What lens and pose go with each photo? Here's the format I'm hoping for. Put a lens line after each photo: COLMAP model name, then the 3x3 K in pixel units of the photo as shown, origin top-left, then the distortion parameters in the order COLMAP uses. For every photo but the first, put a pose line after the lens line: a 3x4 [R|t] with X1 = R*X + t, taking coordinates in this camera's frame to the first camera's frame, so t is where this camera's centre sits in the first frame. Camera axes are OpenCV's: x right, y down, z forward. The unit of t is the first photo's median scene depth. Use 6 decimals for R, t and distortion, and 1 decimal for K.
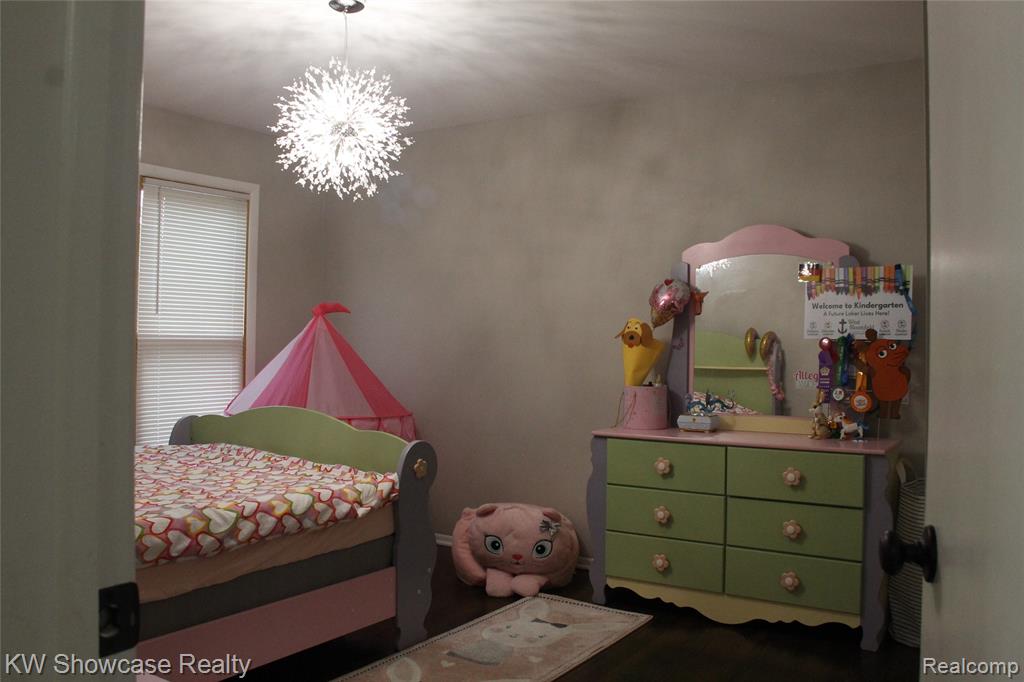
lens RADIAL K [[873.9, 0, 516.2], [0, 873.9, 337.9], [0, 0, 1]] dist [-0.185298, 0.163938]
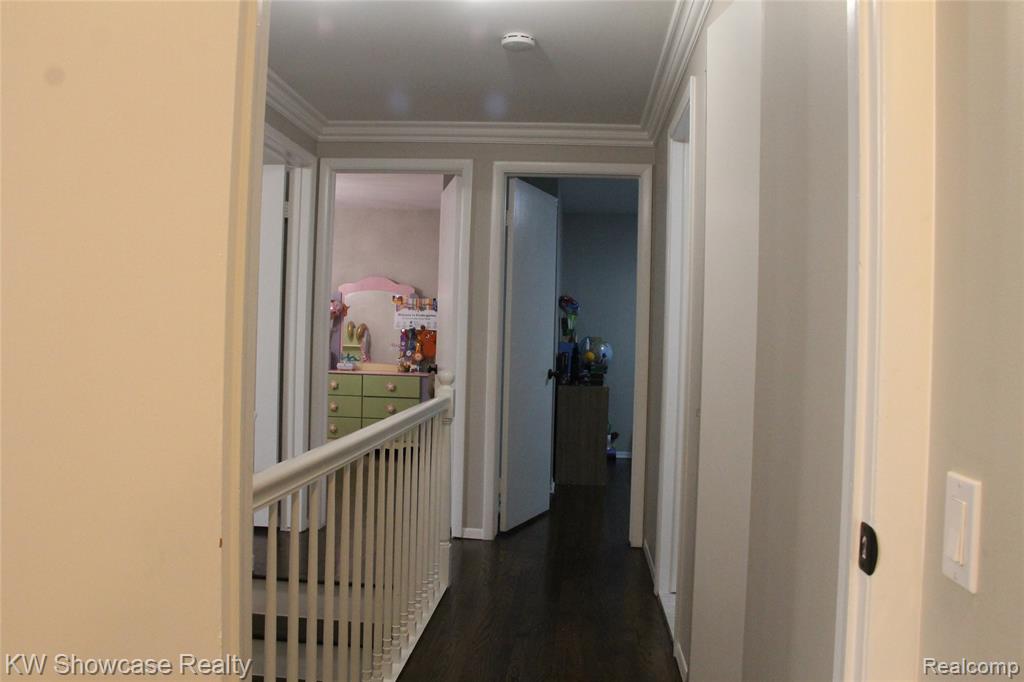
lens RADIAL K [[873.9, 0, 516.2], [0, 873.9, 337.9], [0, 0, 1]] dist [-0.185298, 0.163938]
pose [[0.872277, 0.014388, 0.488800, -0.519308], [-0.021628, 0.999724, 0.009168, -0.003524], [-0.488533, -0.018568, 0.872348, -1.192561]]
